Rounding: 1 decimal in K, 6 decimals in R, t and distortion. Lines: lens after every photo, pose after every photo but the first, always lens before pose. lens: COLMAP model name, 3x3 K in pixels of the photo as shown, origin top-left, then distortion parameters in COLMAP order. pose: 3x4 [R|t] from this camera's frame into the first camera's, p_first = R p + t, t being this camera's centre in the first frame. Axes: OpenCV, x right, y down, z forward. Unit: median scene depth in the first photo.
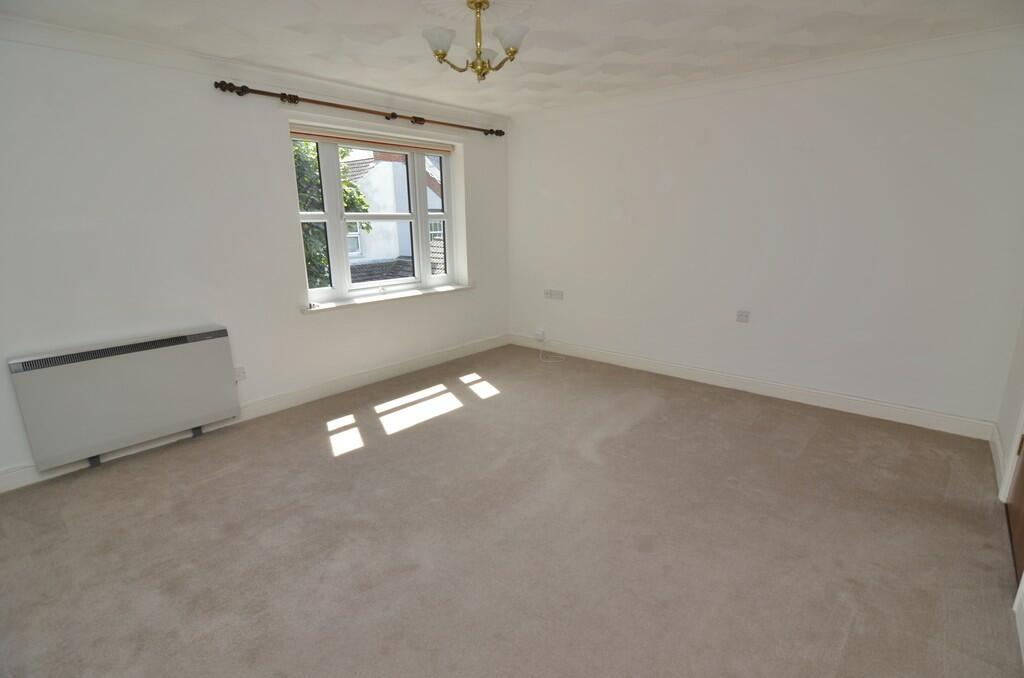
lens RADIAL K [[484.0, 0, 512.0], [0, 484.0, 339.0], [0, 0, 1]] dist [-0.027137, -0.000490]
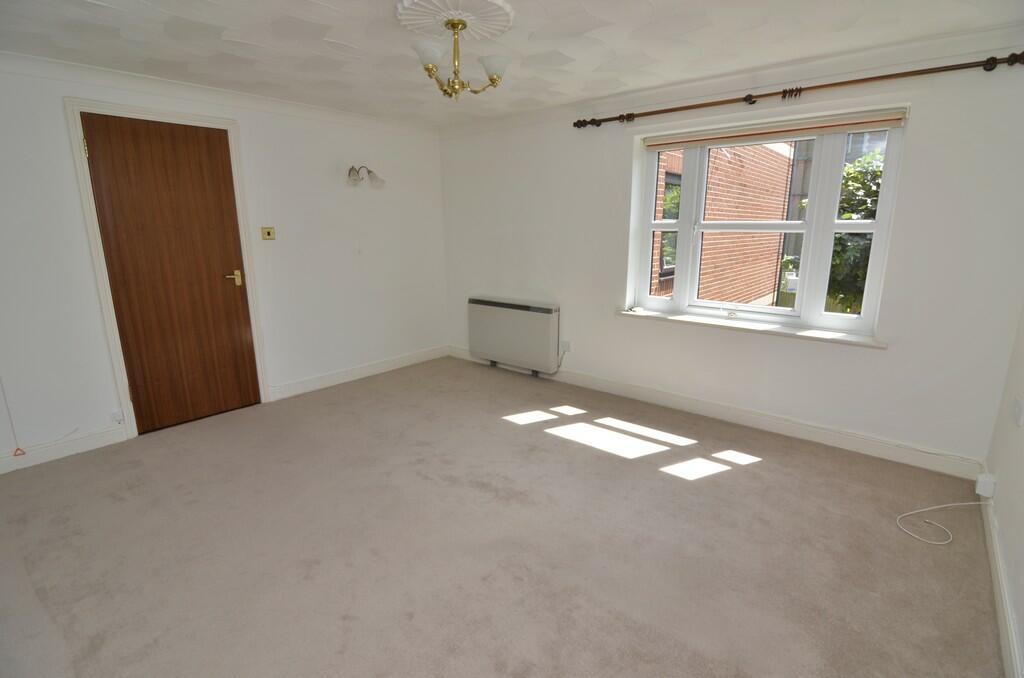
lens RADIAL K [[484.0, 0, 512.0], [0, 484.0, 339.0], [0, 0, 1]] dist [-0.027137, -0.000490]
pose [[0.011757, 0.234482, -0.972049, 0.713517], [-0.236299, 0.945234, 0.225156, -0.210446], [0.971609, 0.227047, 0.066521, 0.785495]]
